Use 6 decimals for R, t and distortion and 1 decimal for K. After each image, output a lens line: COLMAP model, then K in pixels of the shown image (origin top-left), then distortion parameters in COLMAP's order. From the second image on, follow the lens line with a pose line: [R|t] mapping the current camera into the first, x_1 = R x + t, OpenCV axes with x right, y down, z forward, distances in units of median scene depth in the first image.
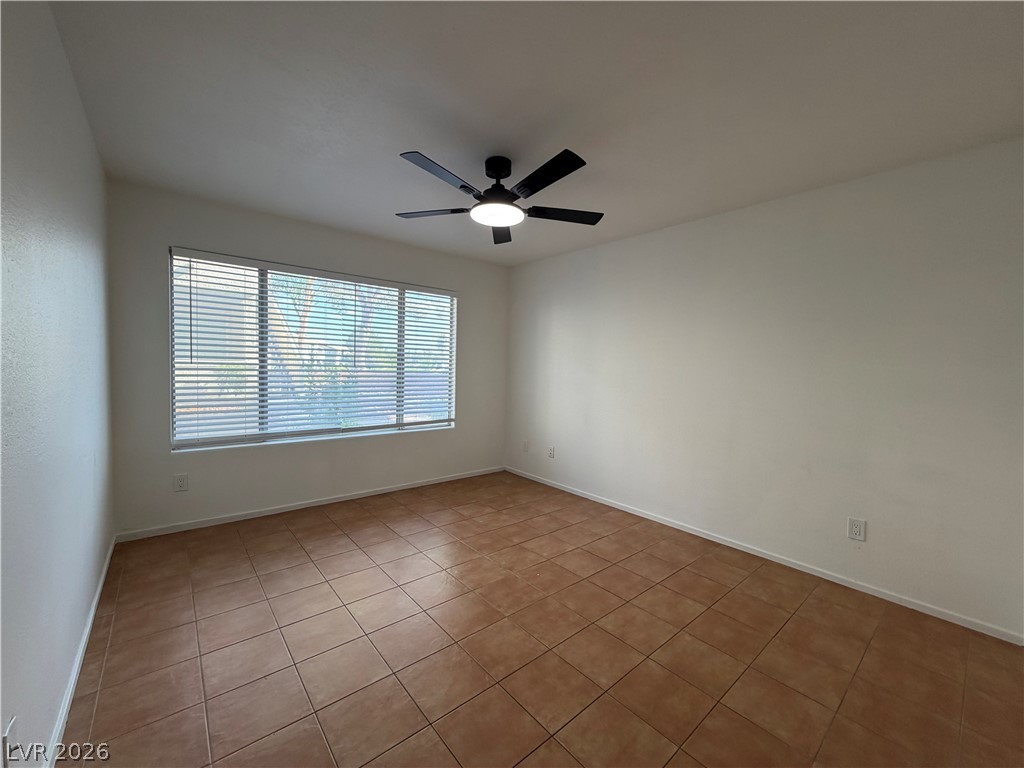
lens RADIAL K [[407.9, 0, 512.0], [0, 407.9, 384.0], [0, 0, 1]] dist [-0.000555, -0.000293]
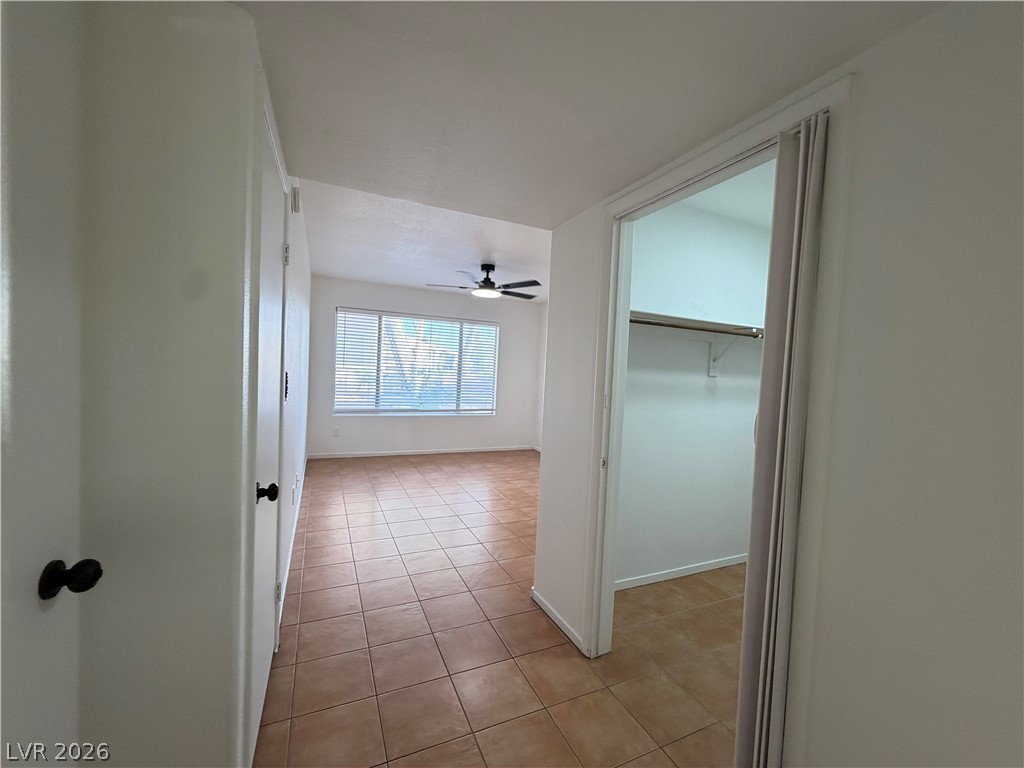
lens RADIAL K [[413.5, 0, 512.0], [0, 413.5, 384.0], [0, 0, 1]] dist [0.000200, -0.000069]
pose [[0.962912, 0.030681, -0.268064, 0.423963], [-0.035264, 0.999302, -0.012299, 0.017049], [0.267500, 0.021296, 0.963323, -0.560252]]
